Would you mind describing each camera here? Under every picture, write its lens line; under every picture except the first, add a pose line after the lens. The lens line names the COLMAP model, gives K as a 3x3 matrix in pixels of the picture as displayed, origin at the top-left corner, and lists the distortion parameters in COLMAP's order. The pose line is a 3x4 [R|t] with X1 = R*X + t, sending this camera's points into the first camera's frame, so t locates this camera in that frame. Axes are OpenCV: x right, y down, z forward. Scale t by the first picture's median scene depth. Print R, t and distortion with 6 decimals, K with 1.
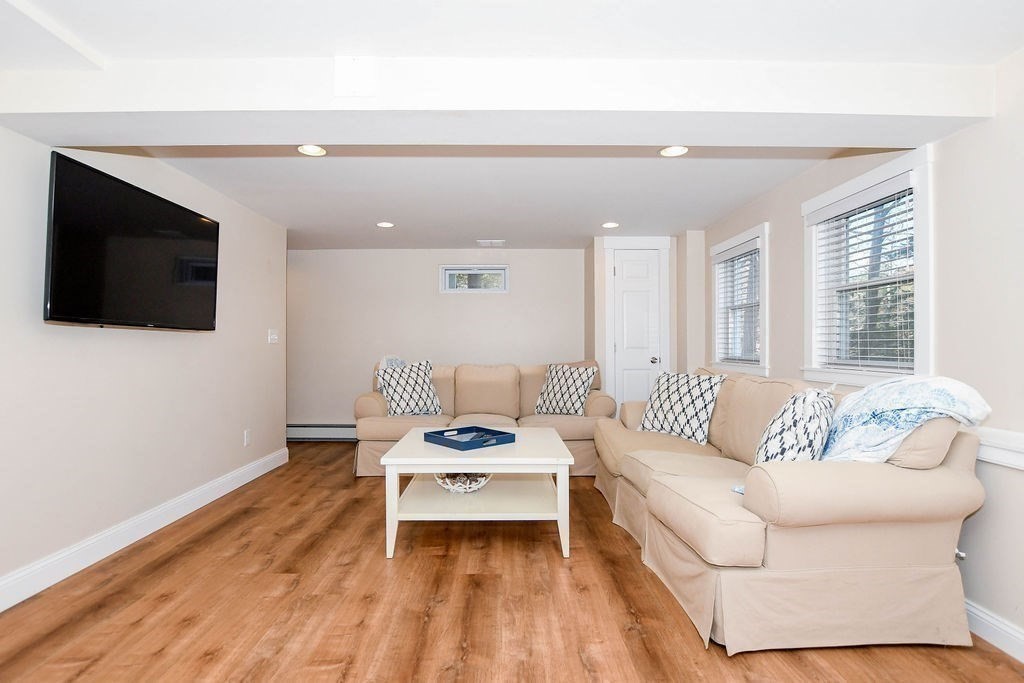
lens RADIAL K [[511.9, 0, 509.8], [0, 511.9, 344.0], [0, 0, 1]] dist [-0.015230, -0.000450]
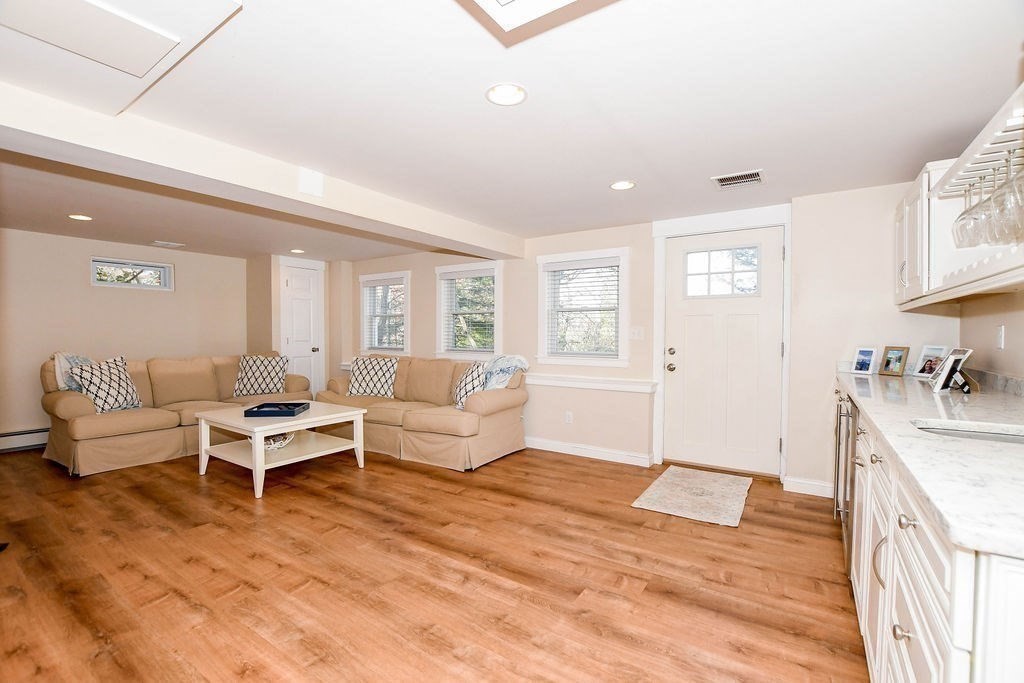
lens RADIAL K [[448.7, 0, 511.0], [0, 448.7, 341.7], [0, 0, 1]] dist [-0.021506, 0.001702]
pose [[0.561159, -0.012667, 0.827611, -0.814801], [-0.009201, 0.999726, 0.021541, -0.040874], [-0.827657, -0.019703, 0.560889, -0.239020]]
